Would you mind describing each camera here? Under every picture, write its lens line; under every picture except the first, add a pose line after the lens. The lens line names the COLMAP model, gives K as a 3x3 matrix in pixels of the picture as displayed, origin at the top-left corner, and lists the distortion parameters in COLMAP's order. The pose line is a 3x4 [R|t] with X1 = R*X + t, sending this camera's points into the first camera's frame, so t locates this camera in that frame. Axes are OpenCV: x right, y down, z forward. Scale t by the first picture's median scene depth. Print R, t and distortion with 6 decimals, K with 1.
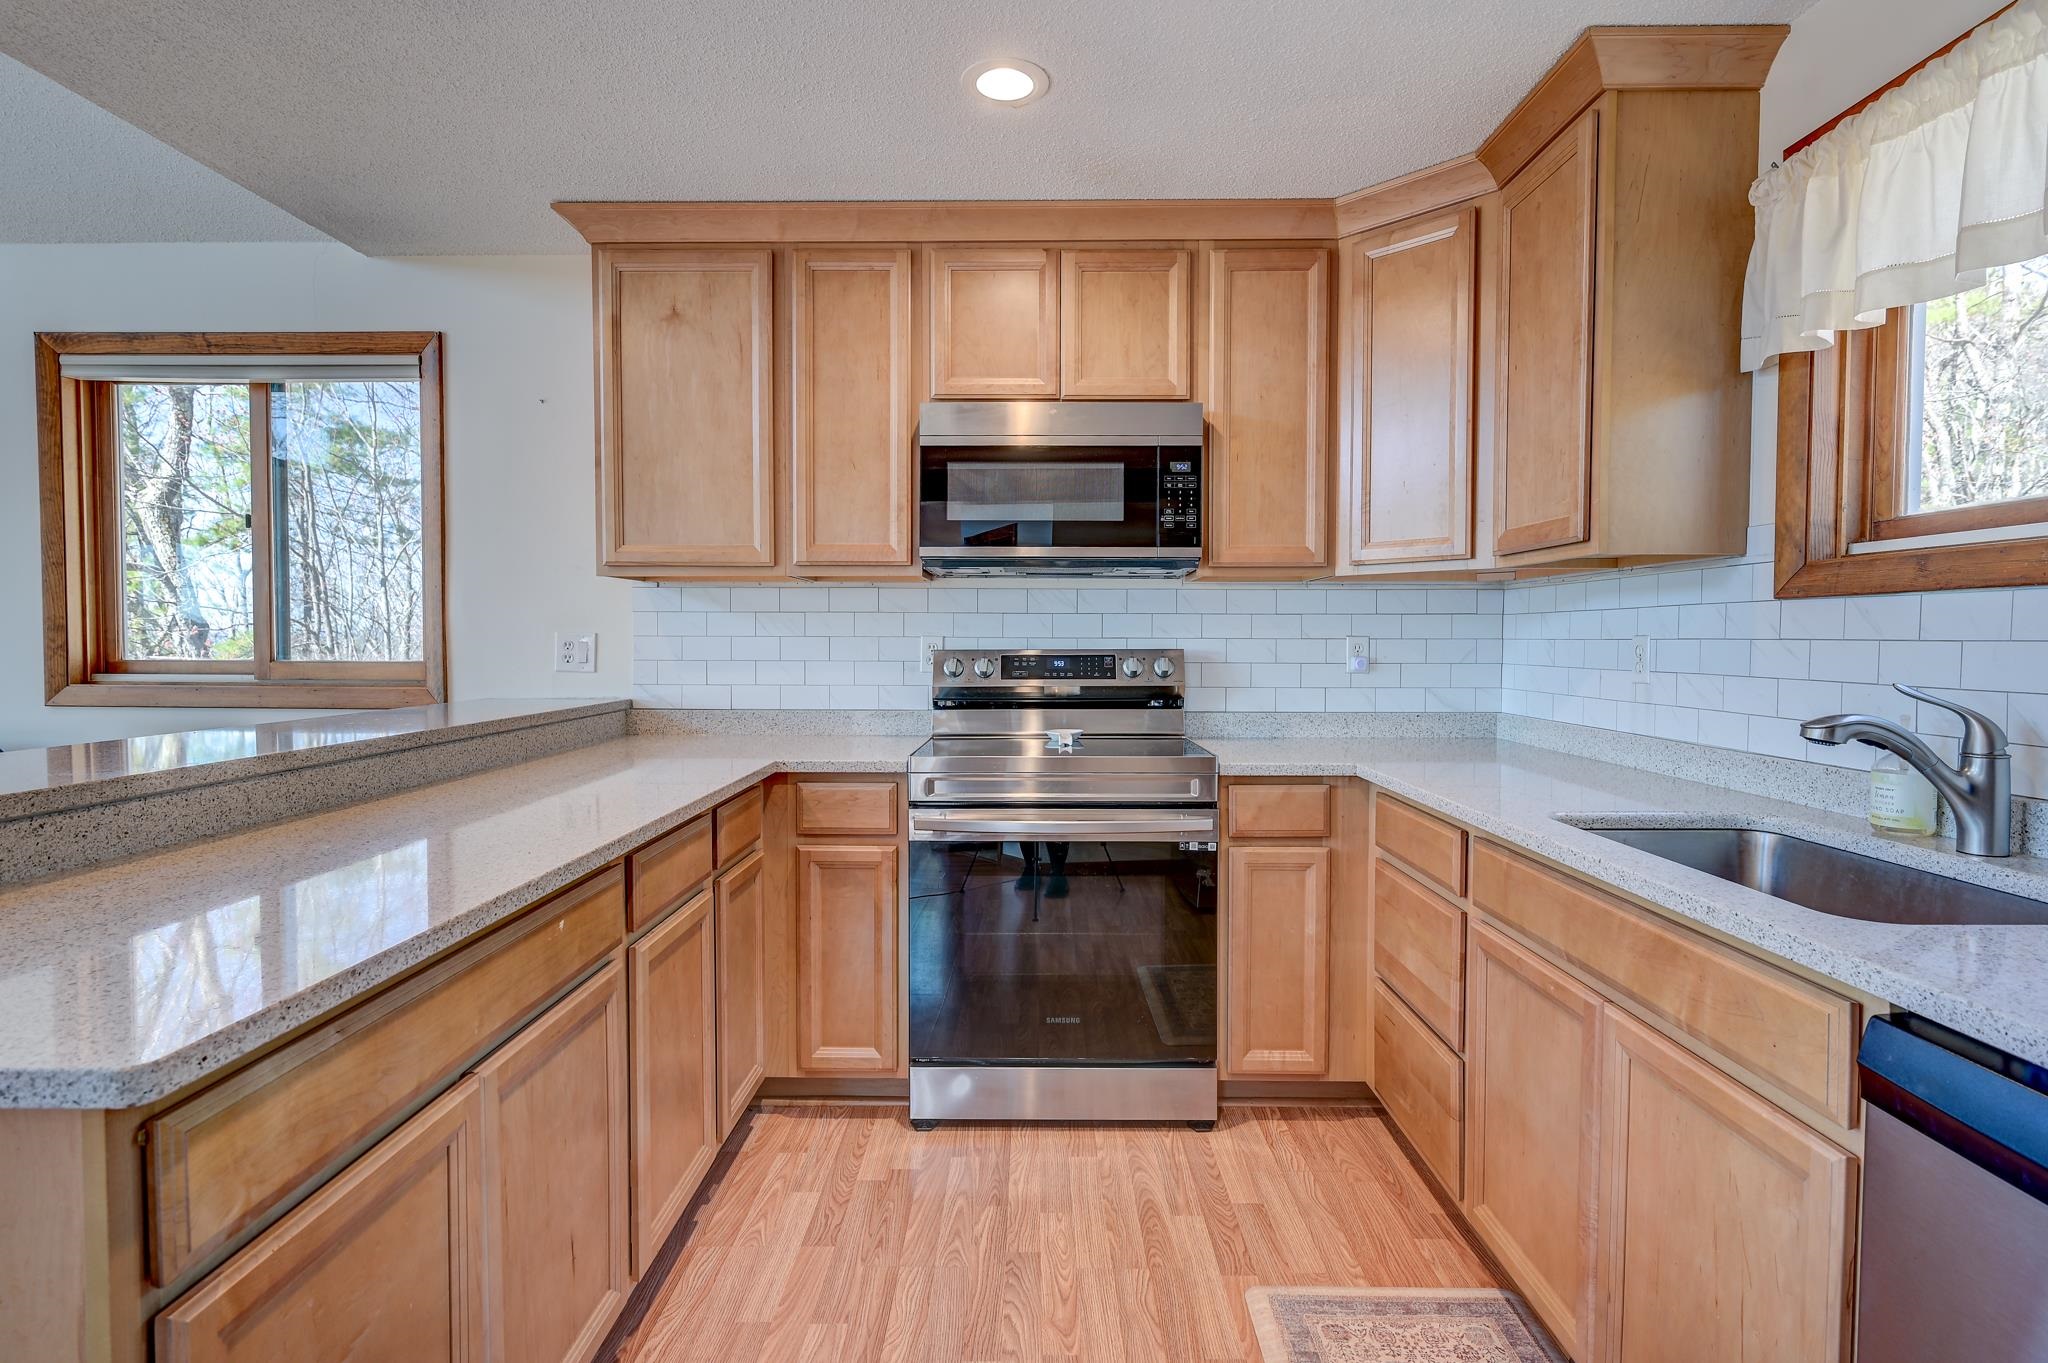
lens RADIAL K [[1008.0, 0, 1026.2], [0, 1008.0, 673.9], [0, 0, 1]] dist [-0.000675, -0.000048]
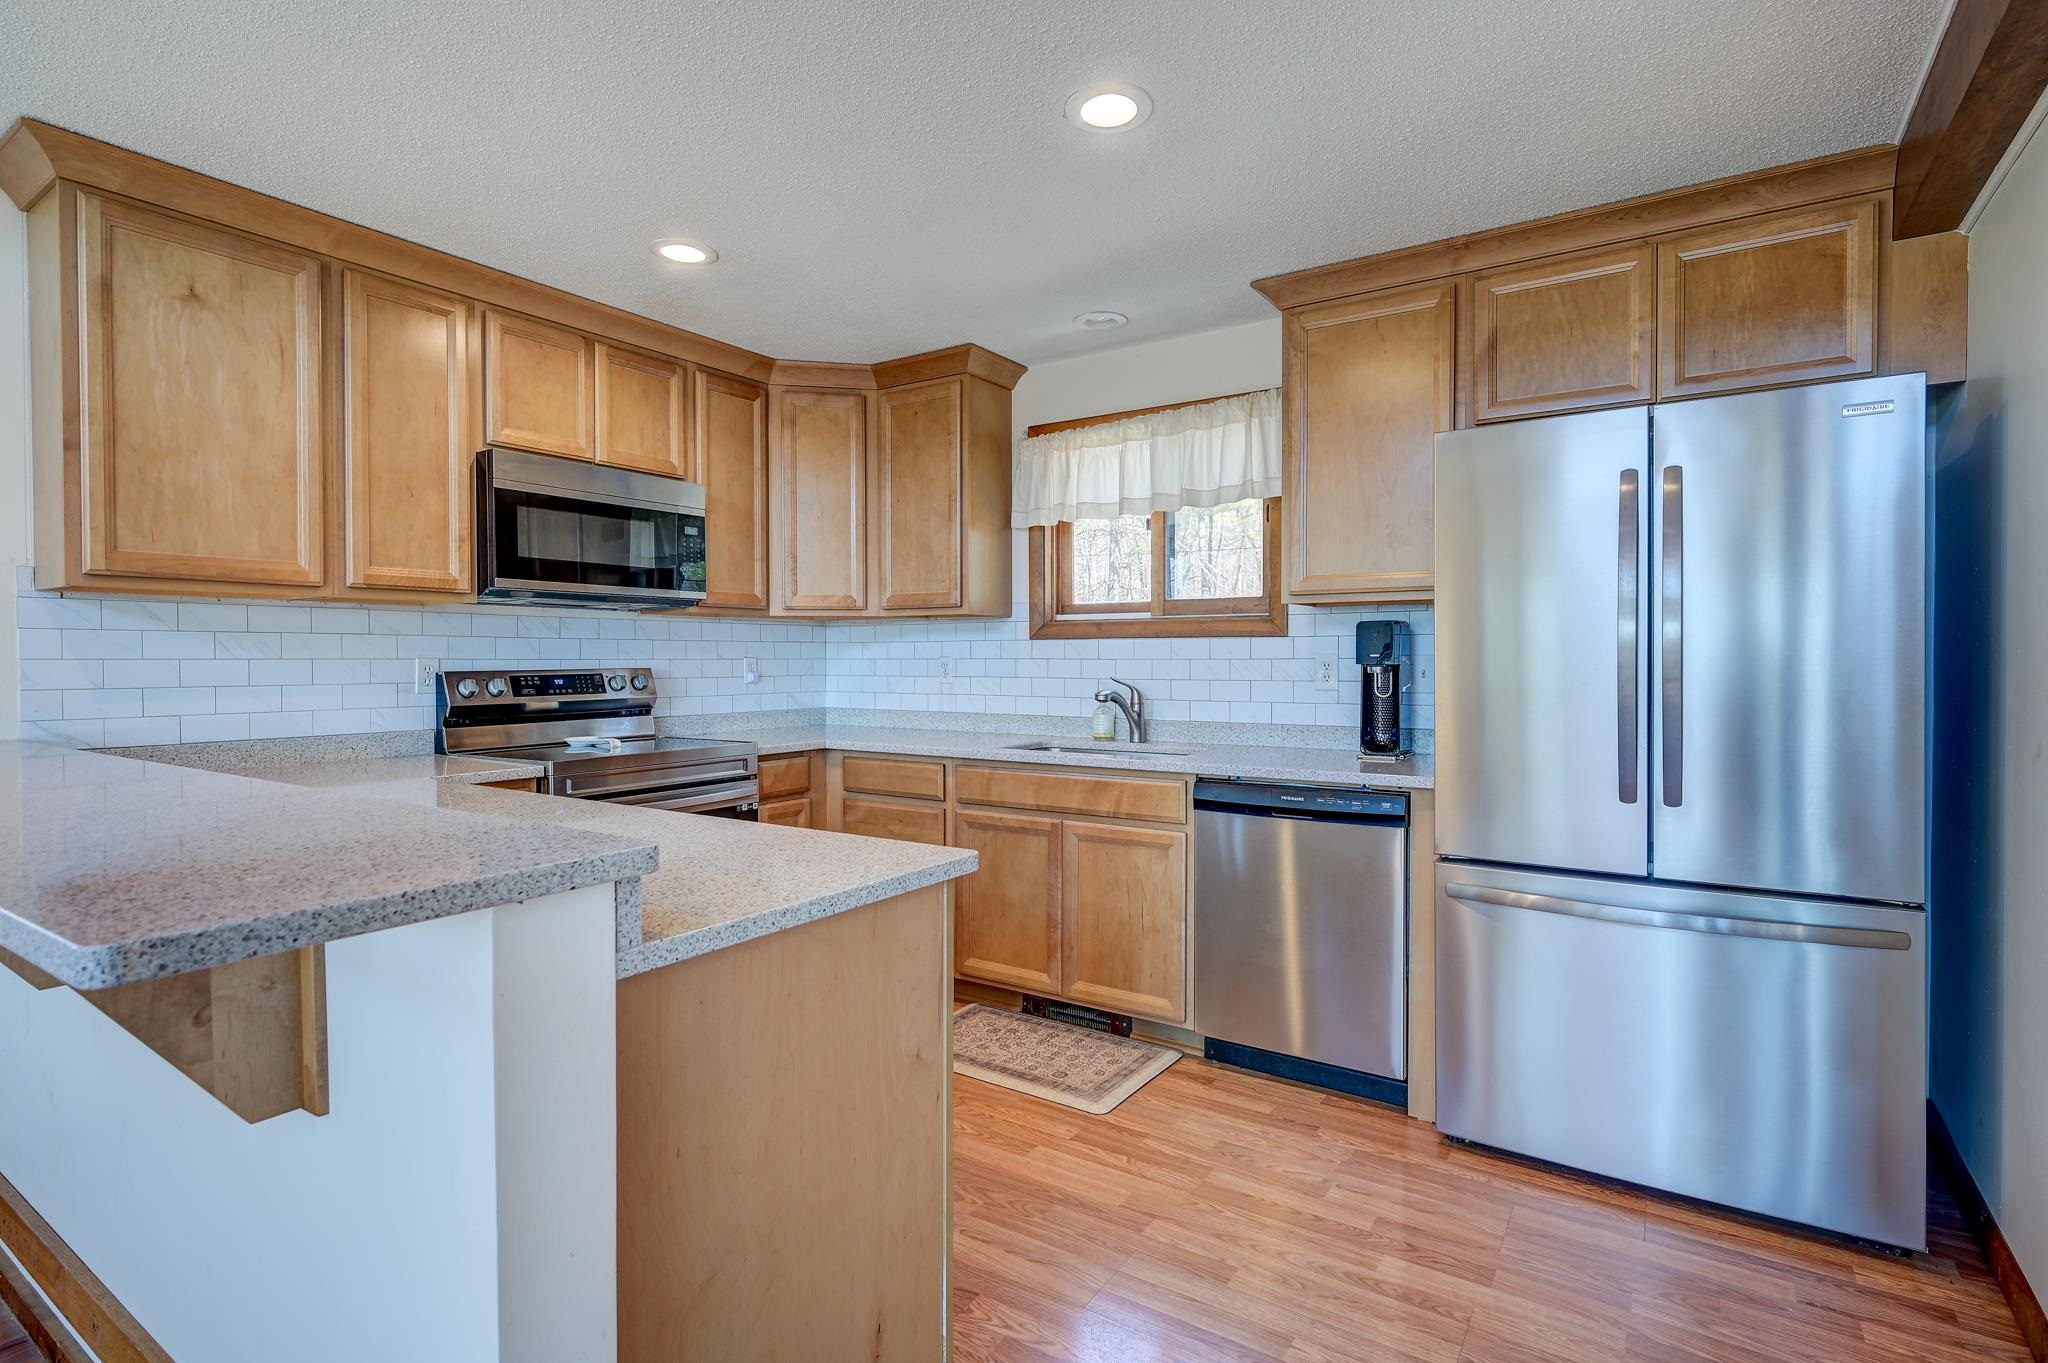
lens RADIAL K [[991.5, 0, 1027.1], [0, 991.5, 669.9], [0, 0, 1]] dist [0.000767, 0.000681]
pose [[0.546093, -0.013010, 0.837624, -0.688161], [0.032748, 0.999447, -0.005827, 0.000412], [-0.837084, 0.030613, 0.546217, -0.079252]]
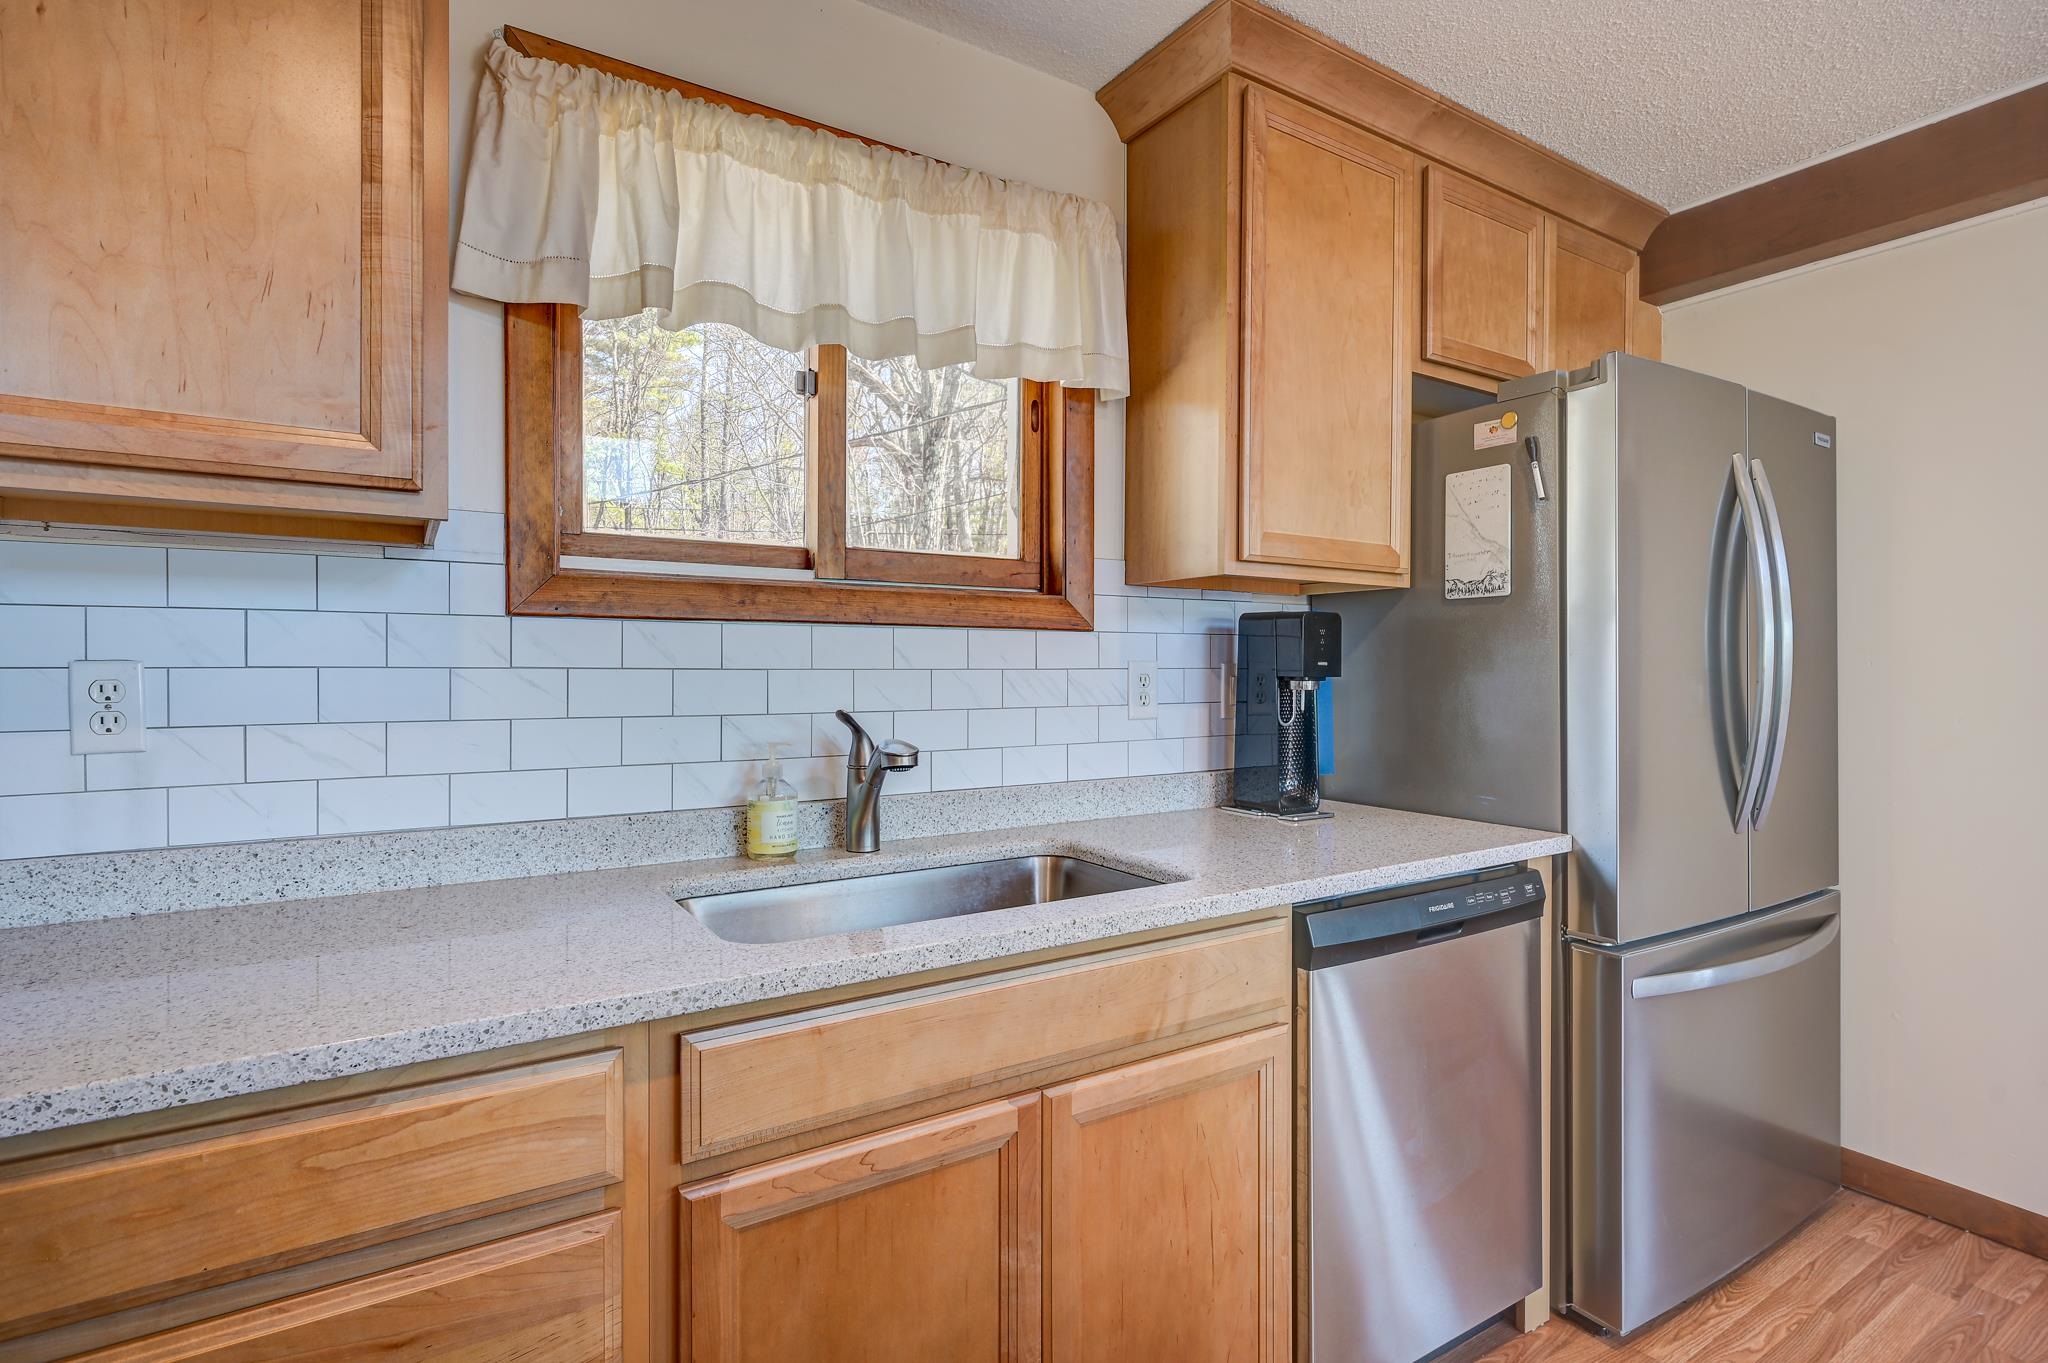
lens RADIAL K [[991.5, 0, 1027.1], [0, 991.5, 669.9], [0, 0, 1]] dist [0.000767, 0.000681]
pose [[-0.544526, -0.001648, 0.838742, -0.064285], [0.030131, 0.999314, 0.021525, -0.026123], [-0.838202, 0.036993, -0.544103, 0.761226]]
